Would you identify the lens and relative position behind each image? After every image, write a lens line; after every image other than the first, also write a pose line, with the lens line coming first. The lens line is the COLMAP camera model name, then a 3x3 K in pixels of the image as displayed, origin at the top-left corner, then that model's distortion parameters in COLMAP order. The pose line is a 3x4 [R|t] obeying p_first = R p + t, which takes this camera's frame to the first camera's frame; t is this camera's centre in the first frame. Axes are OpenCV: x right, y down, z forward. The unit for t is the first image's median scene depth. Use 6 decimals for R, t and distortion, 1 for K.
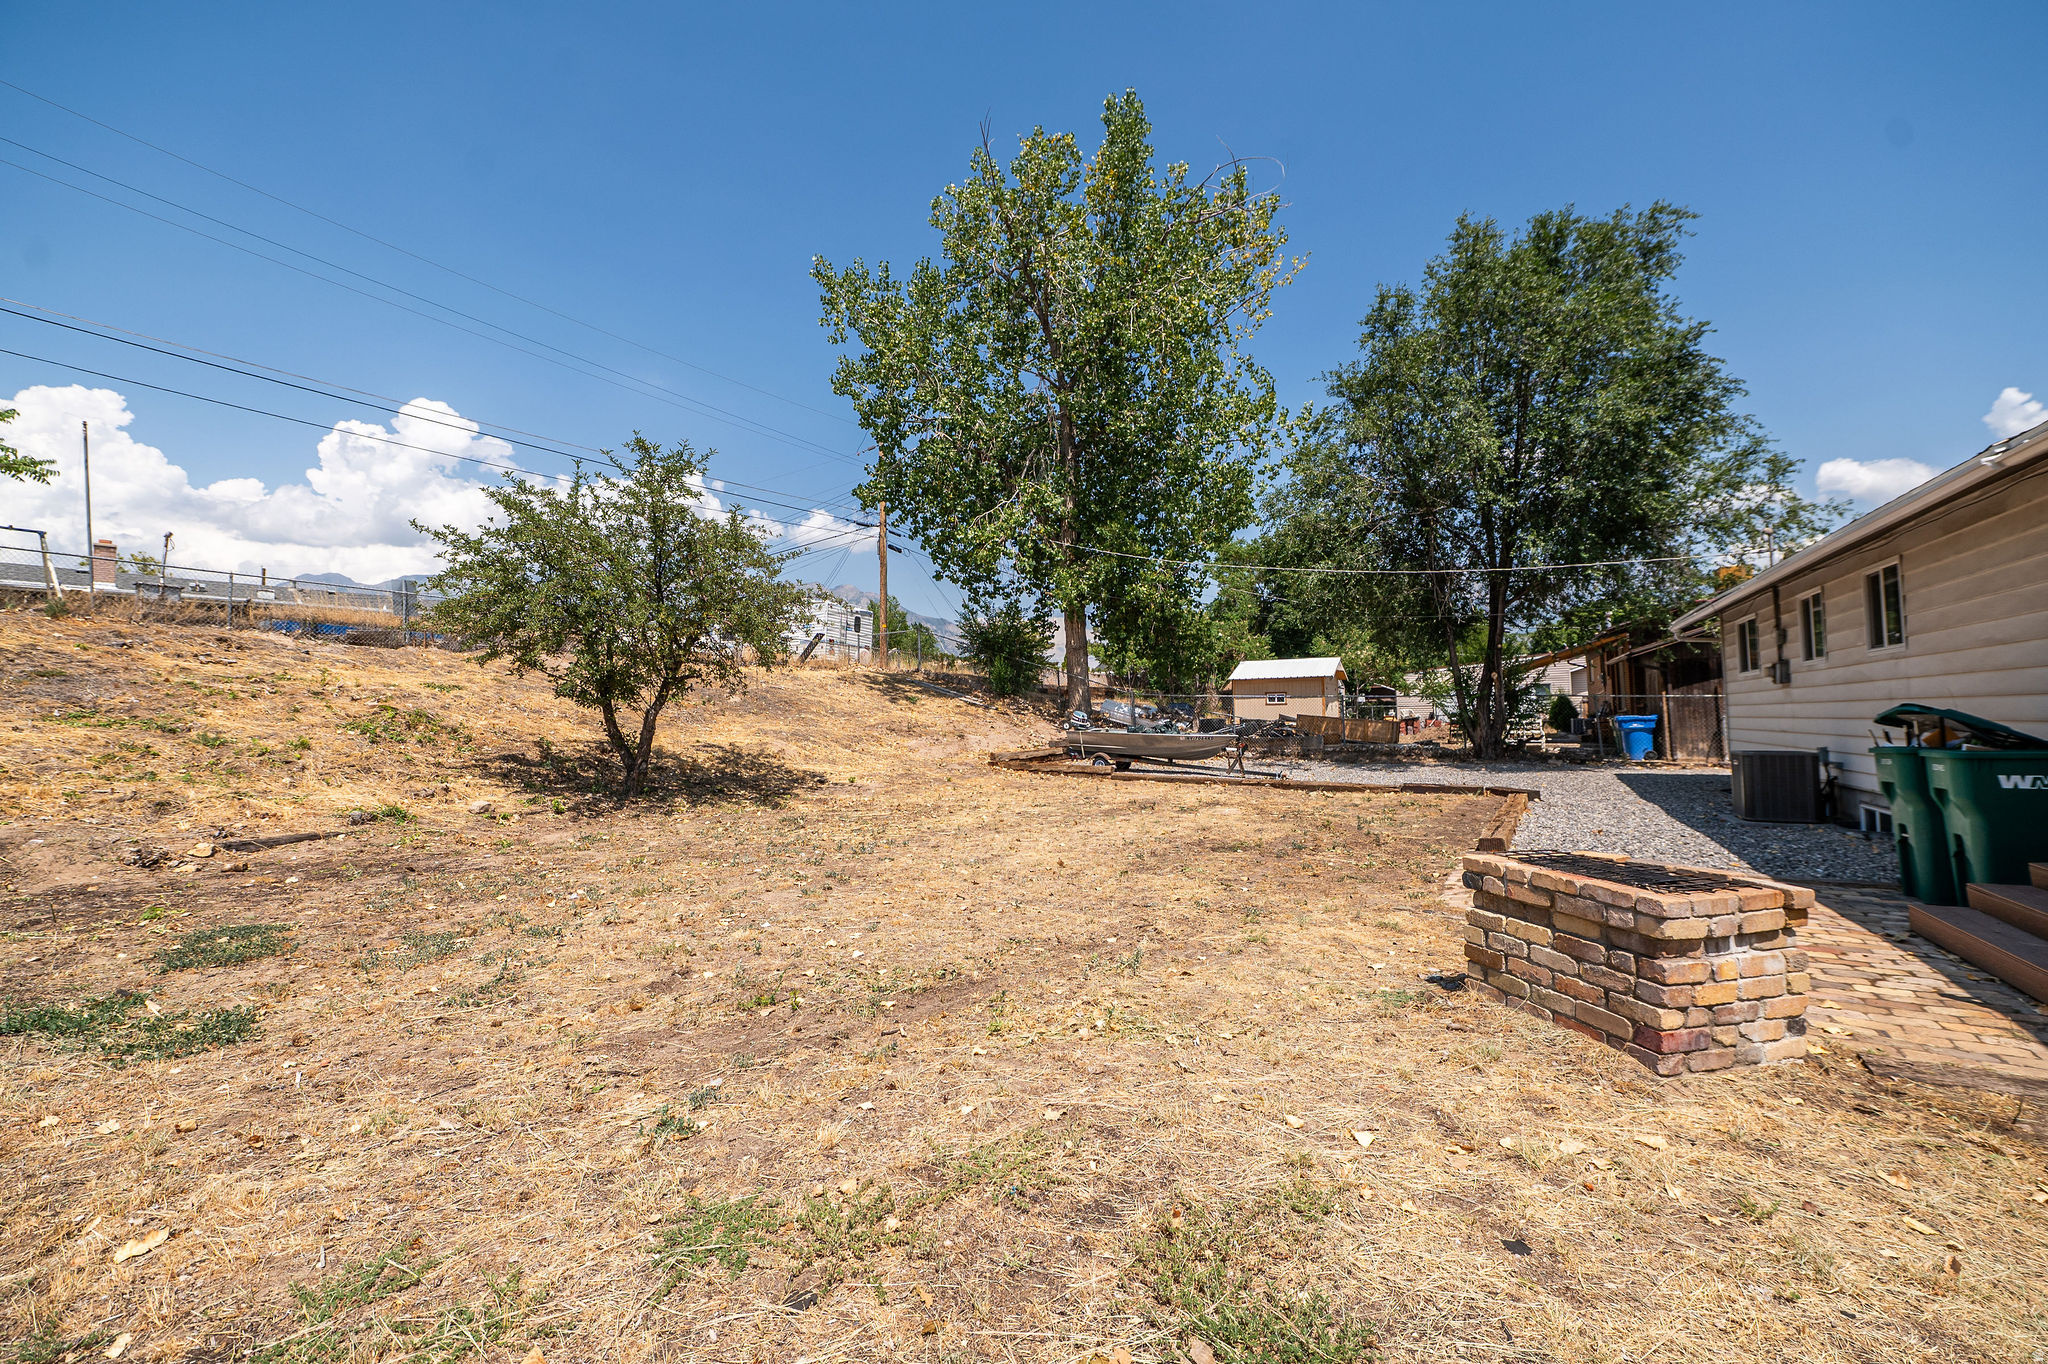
lens RADIAL K [[810.1, 0, 1031.7], [0, 810.1, 672.7], [0, 0, 1]] dist [-0.019015, -0.000084]
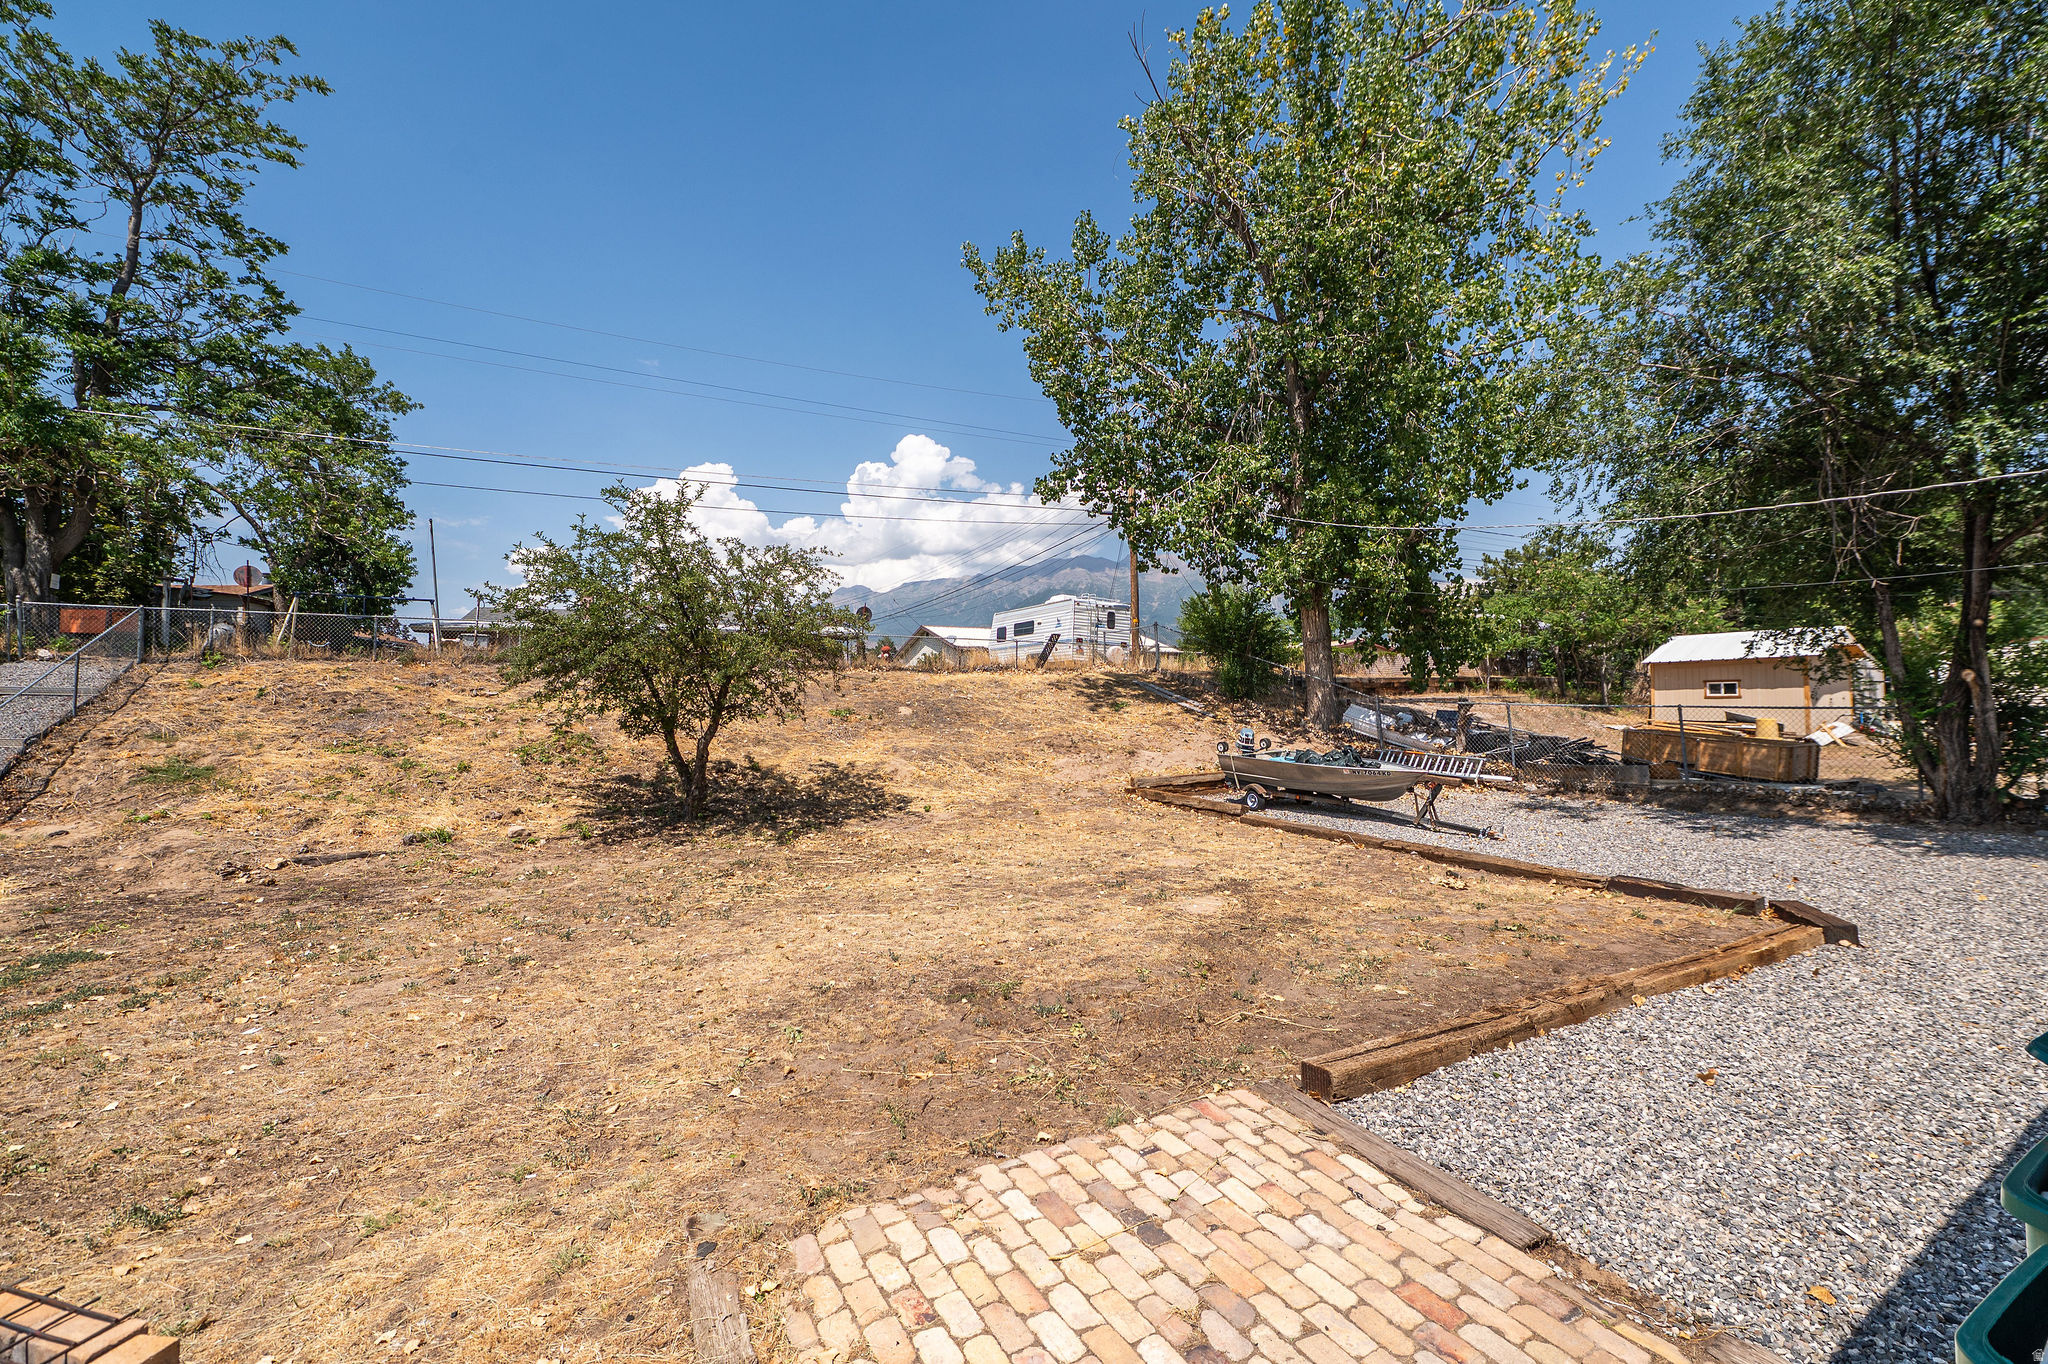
lens RADIAL K [[827.1, 0, 1026.3], [0, 827.1, 675.6], [0, 0, 1]] dist [-0.011399, -0.000437]
pose [[0.867692, -0.019030, -0.496737, 0.235398], [0.033053, 0.999264, 0.019455, -0.023611], [0.496002, -0.033299, 0.867683, 0.155509]]
